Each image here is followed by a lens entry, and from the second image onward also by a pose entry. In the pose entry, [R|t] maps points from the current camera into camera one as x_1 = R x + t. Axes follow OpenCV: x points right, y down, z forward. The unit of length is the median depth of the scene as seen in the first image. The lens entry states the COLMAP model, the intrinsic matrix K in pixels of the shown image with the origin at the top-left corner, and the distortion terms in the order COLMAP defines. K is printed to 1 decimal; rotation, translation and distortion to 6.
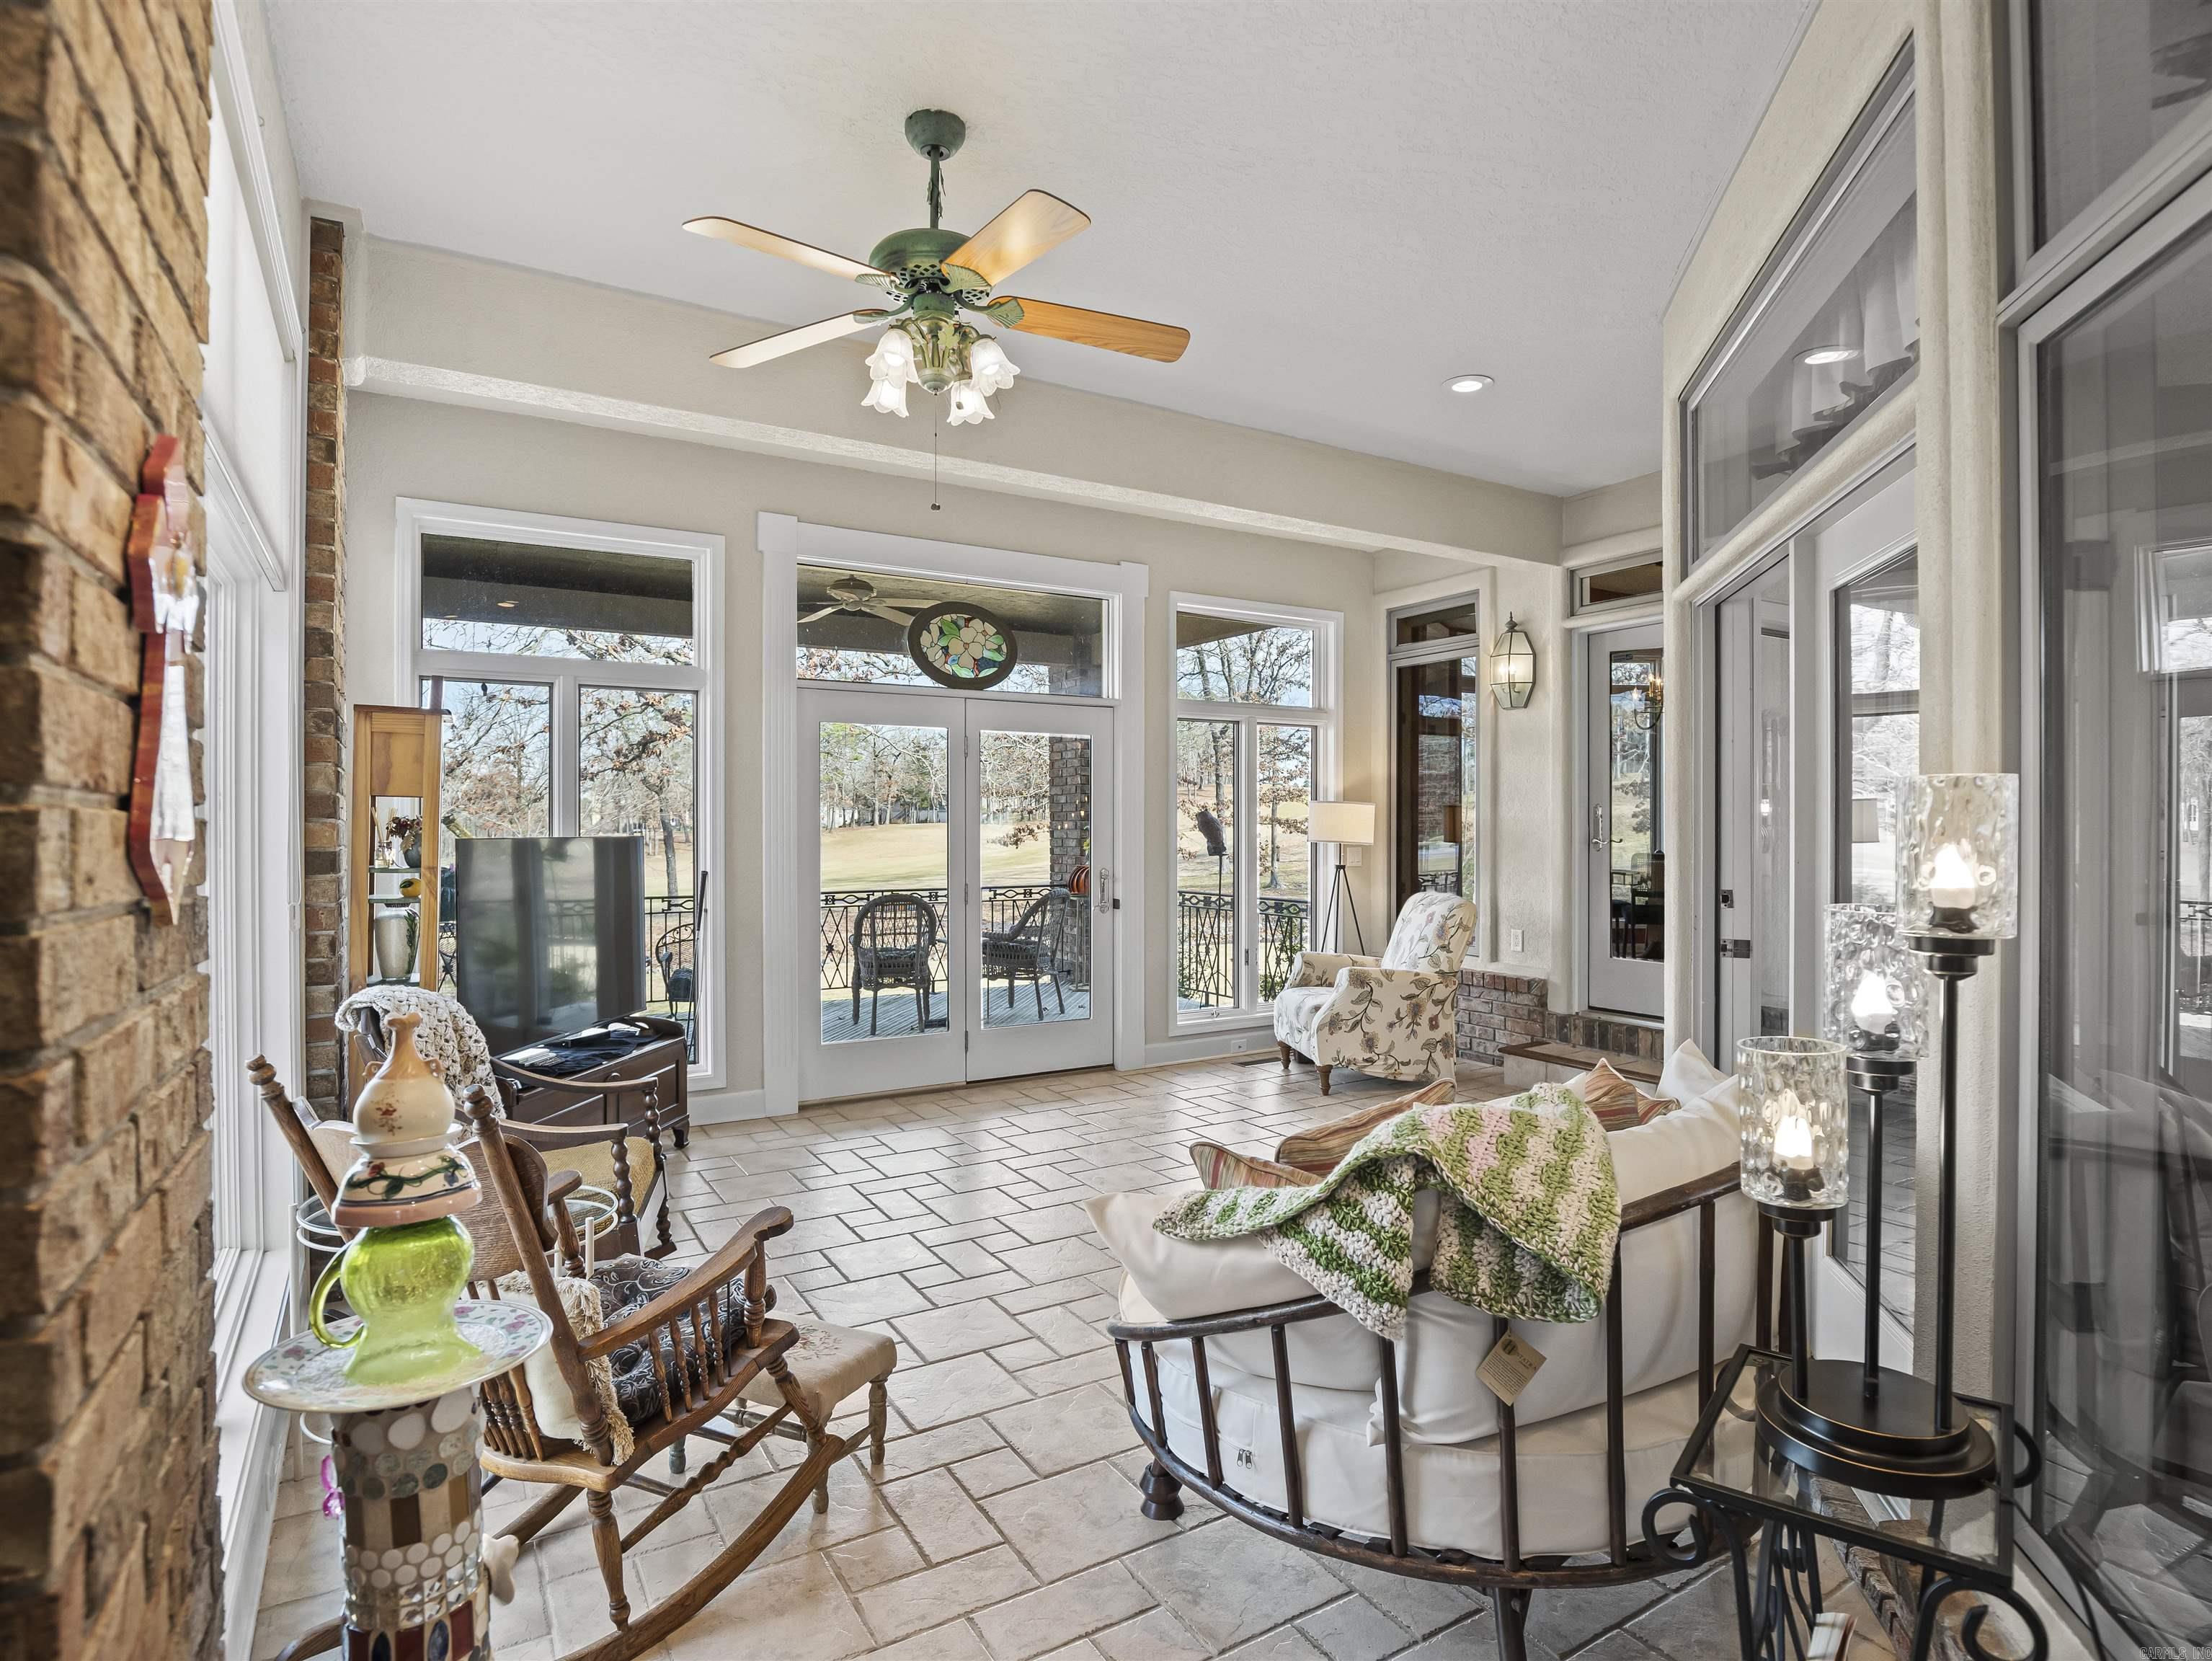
lens RADIAL K [[1162.8, 0, 1116.5], [0, 1162.8, 844.7], [0, 0, 1]] dist [-0.028685, -0.001228]
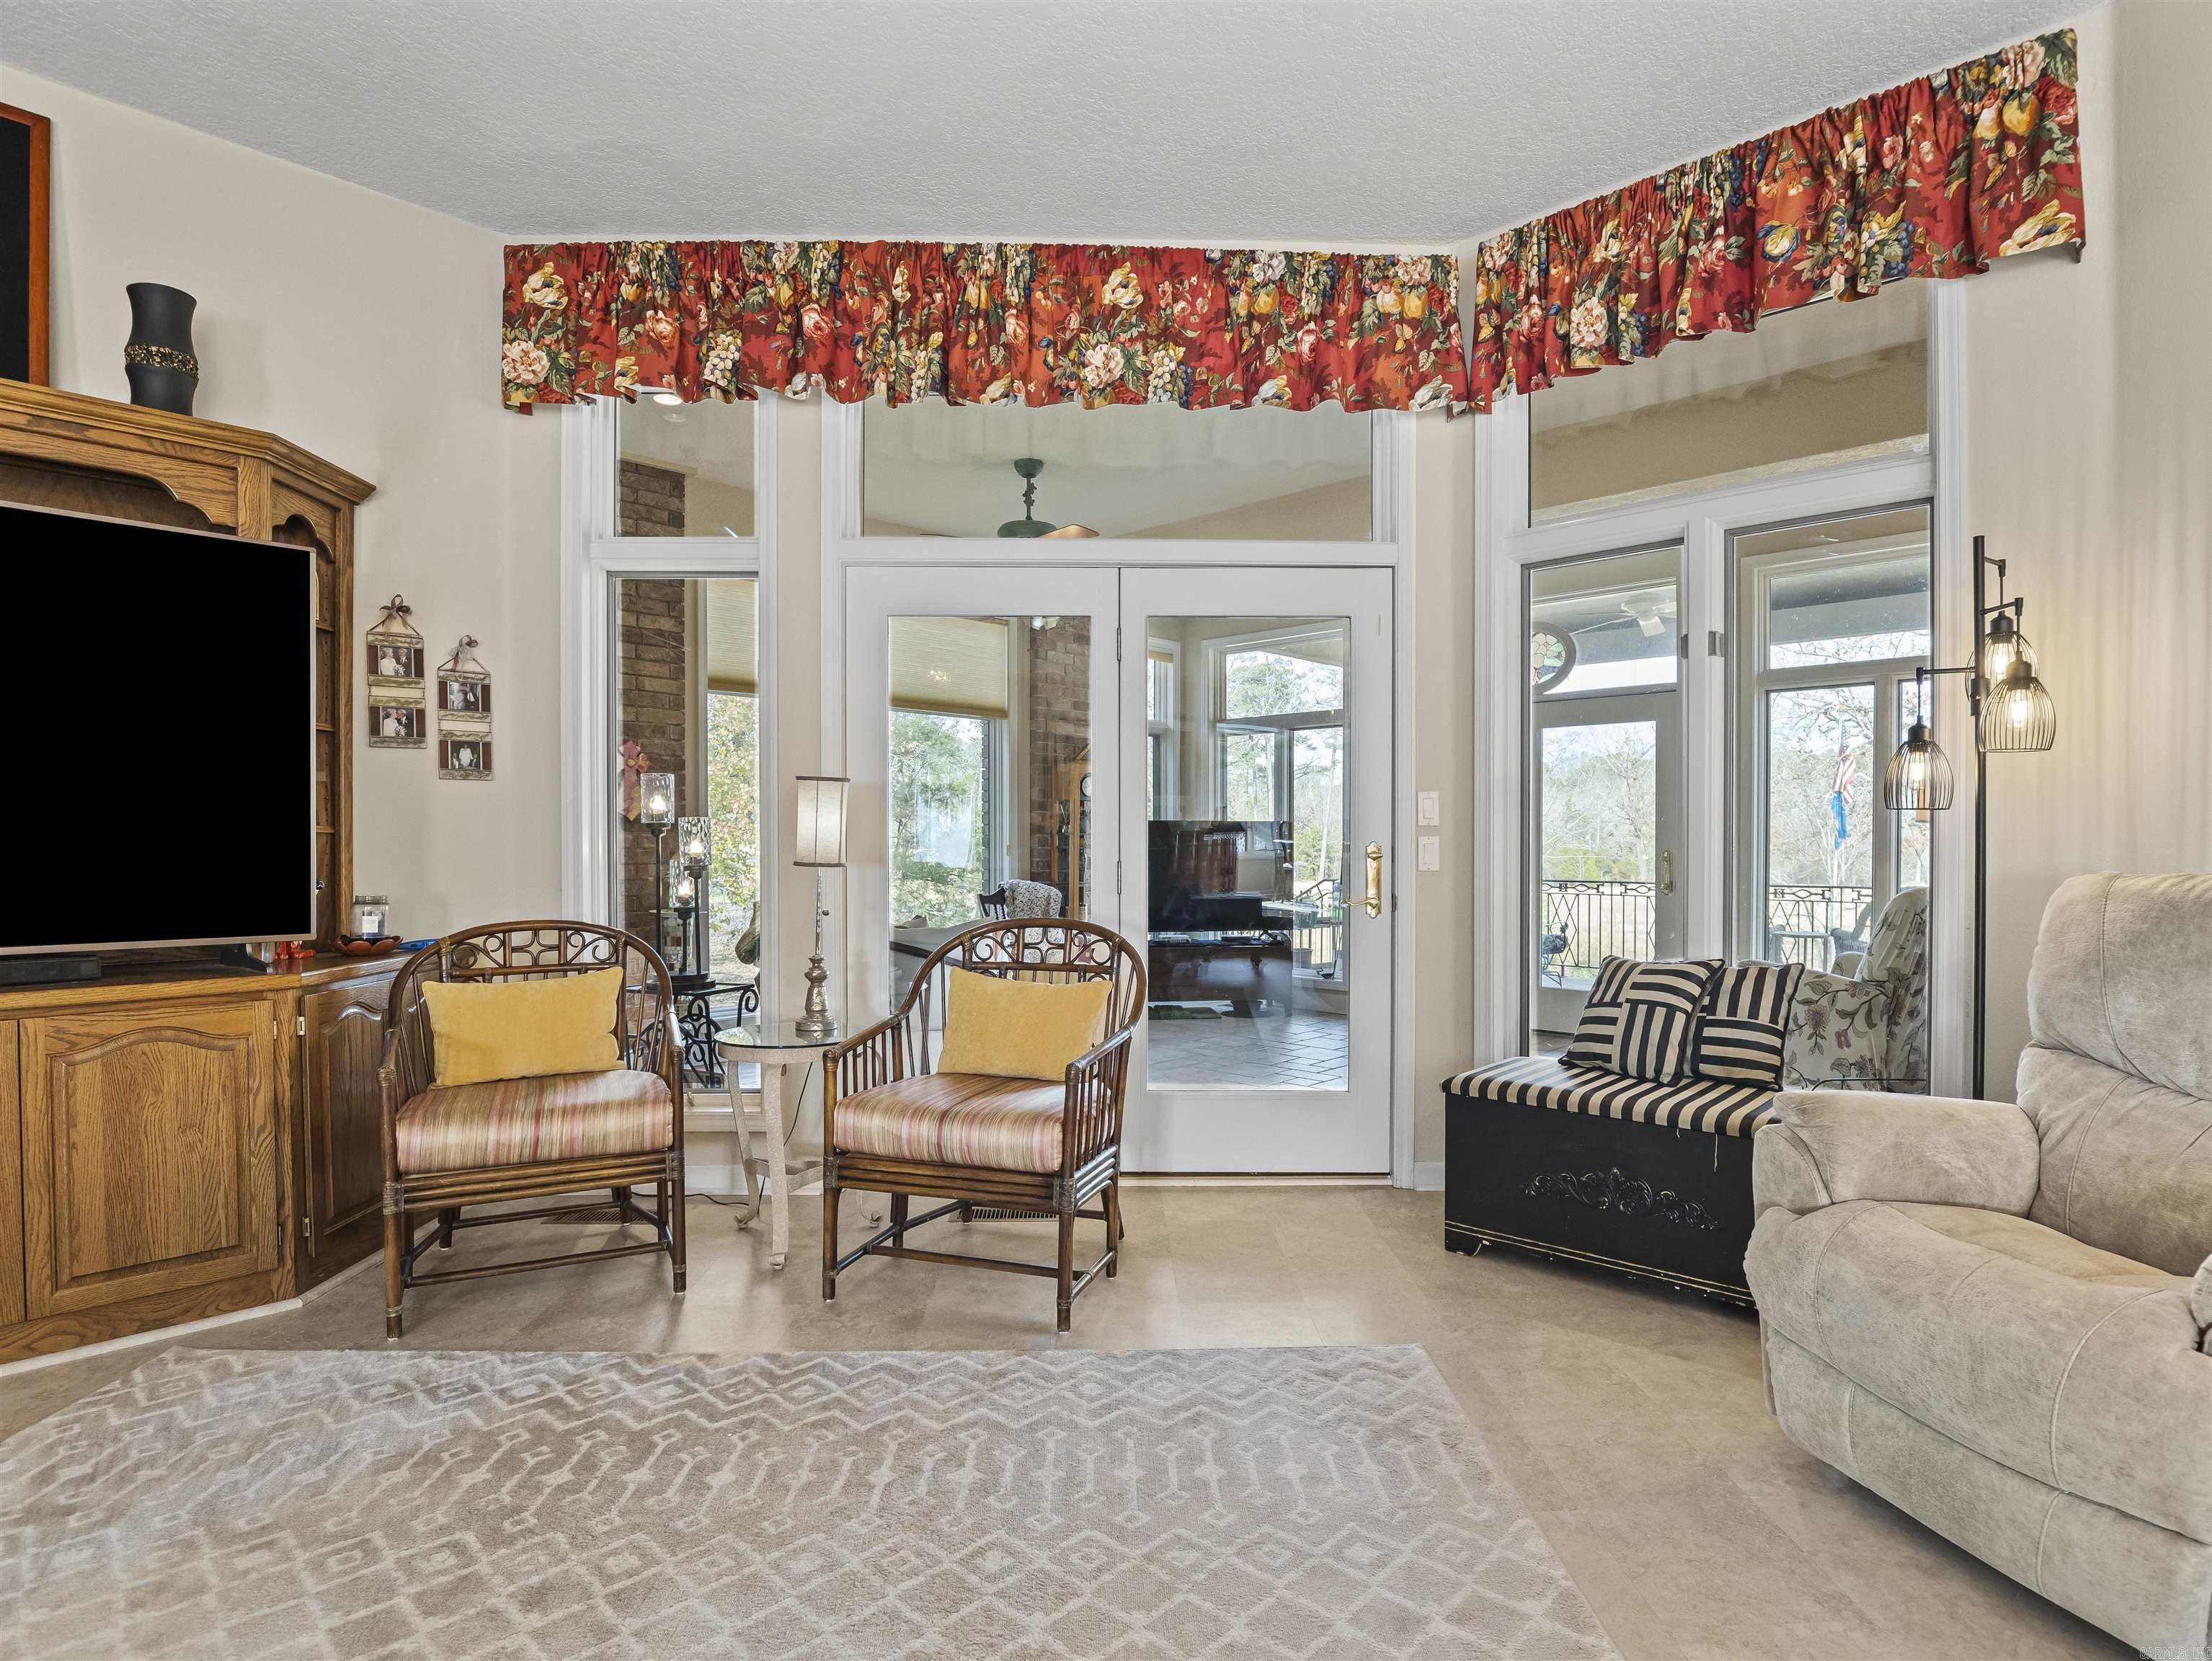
lens RADIAL K [[1168.4, 0, 1126.5], [0, 1168.4, 859.8], [0, 0, 1]] dist [-0.028658, 0.002579]
pose [[0.256832, 0.013419, -0.966363, 0.894999], [-0.018295, 0.999792, 0.009021, 0.029486], [0.966283, 0.015362, 0.257024, 0.299960]]
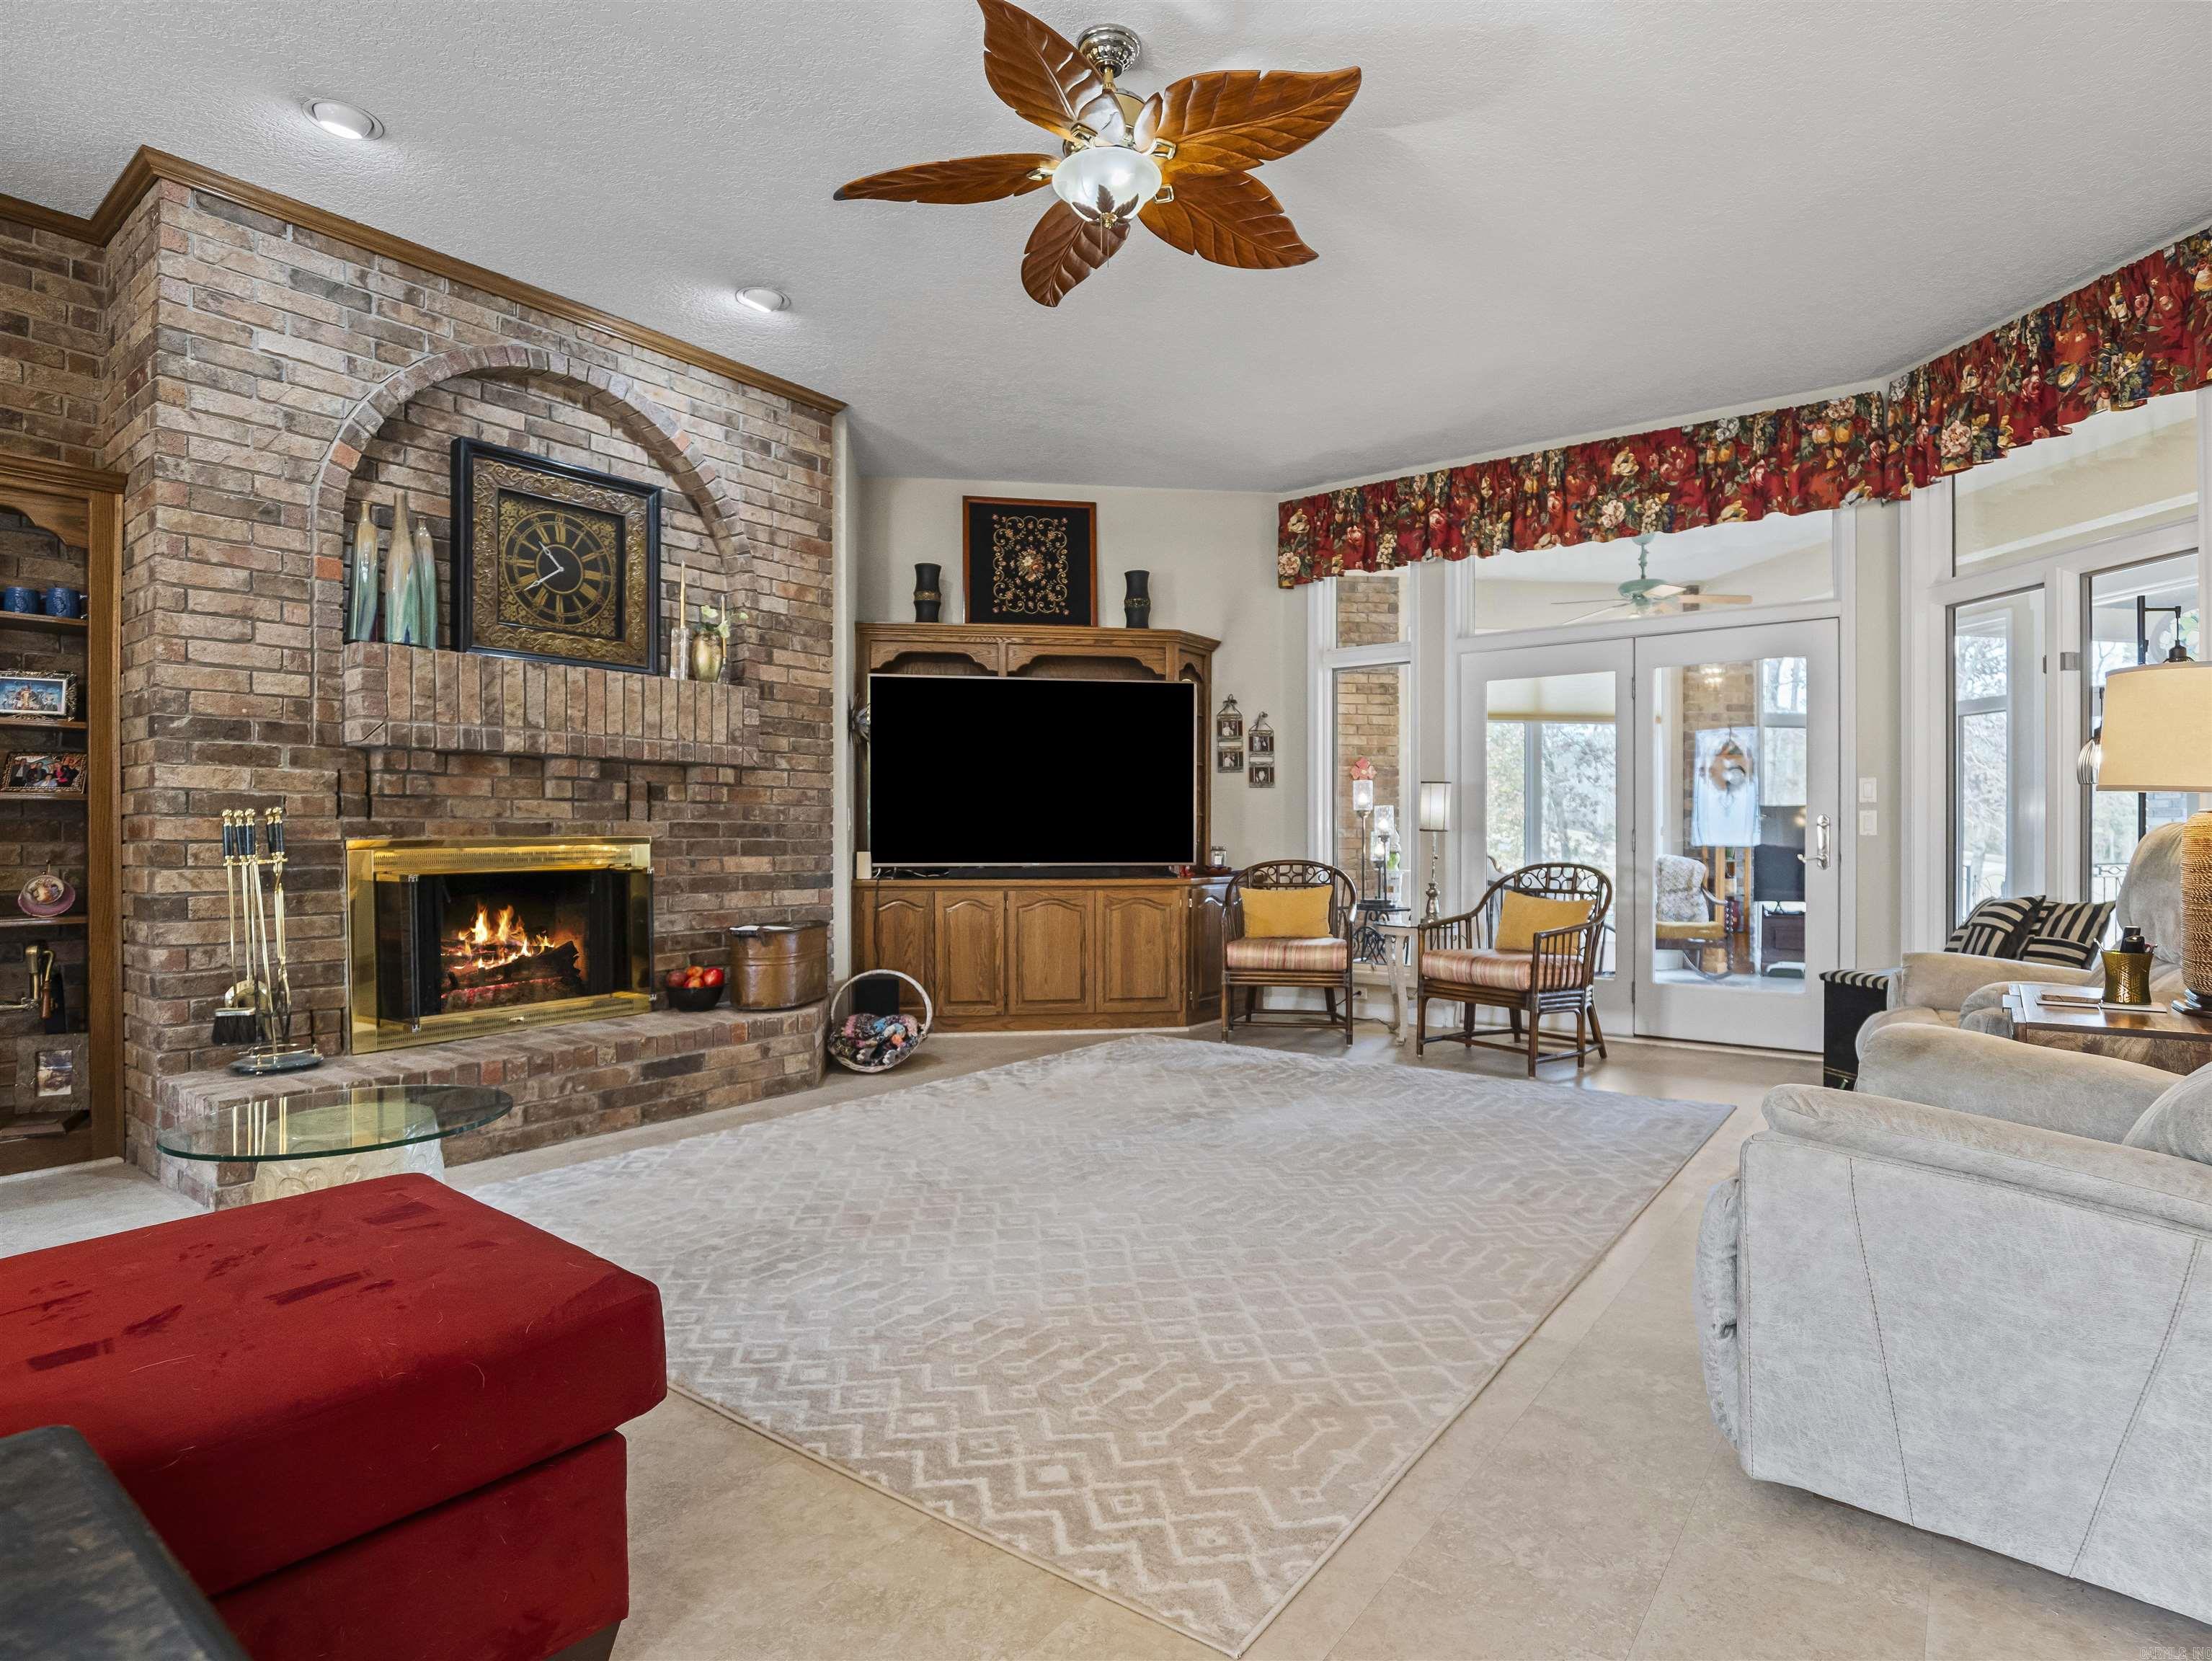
lens RADIAL K [[1162.8, 0, 1116.5], [0, 1162.8, 844.7], [0, 0, 1]] dist [-0.028685, -0.001228]
pose [[-0.396599, 0.005157, -0.917977, 1.335376], [-0.016613, 0.999780, 0.012794, 0.043638], [0.917842, 0.020324, -0.396426, 0.446752]]
